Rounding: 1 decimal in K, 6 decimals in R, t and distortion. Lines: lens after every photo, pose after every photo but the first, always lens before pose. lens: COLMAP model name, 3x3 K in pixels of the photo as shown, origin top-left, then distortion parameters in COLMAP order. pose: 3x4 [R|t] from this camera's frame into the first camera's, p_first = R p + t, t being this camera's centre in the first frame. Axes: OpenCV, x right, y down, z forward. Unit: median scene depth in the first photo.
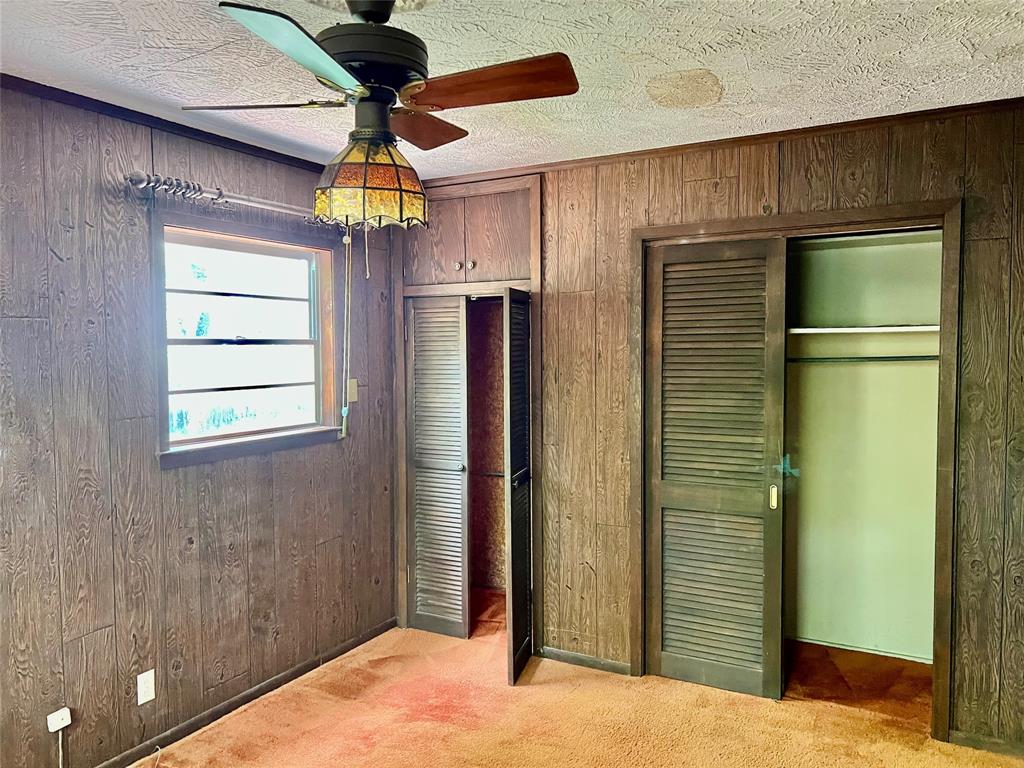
lens RADIAL K [[769.7, 0, 513.0], [0, 769.7, 383.3], [0, 0, 1]] dist [0.029893, -0.039758]
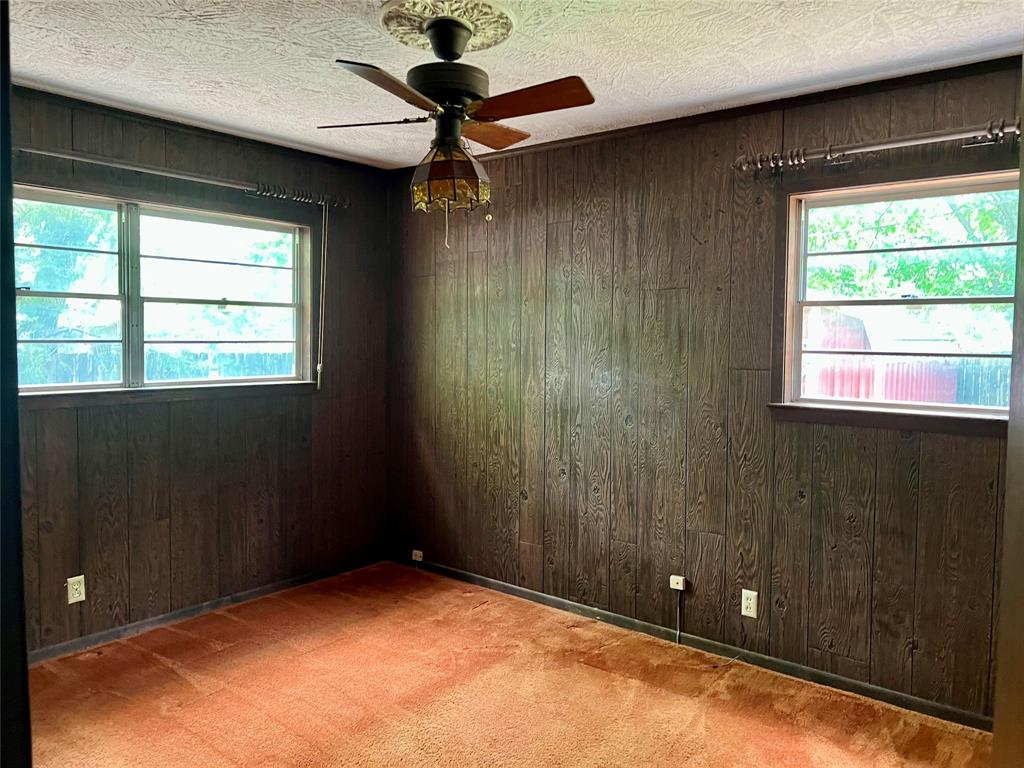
lens RADIAL K [[769.7, 0, 513.1], [0, 769.7, 381.2], [0, 0, 1]] dist [0.029893, -0.039758]
pose [[-0.189970, 0.054893, -0.980254, 0.706202], [-0.062095, 0.995765, 0.067796, 0.006018], [0.979824, 0.073749, -0.185757, 0.847964]]
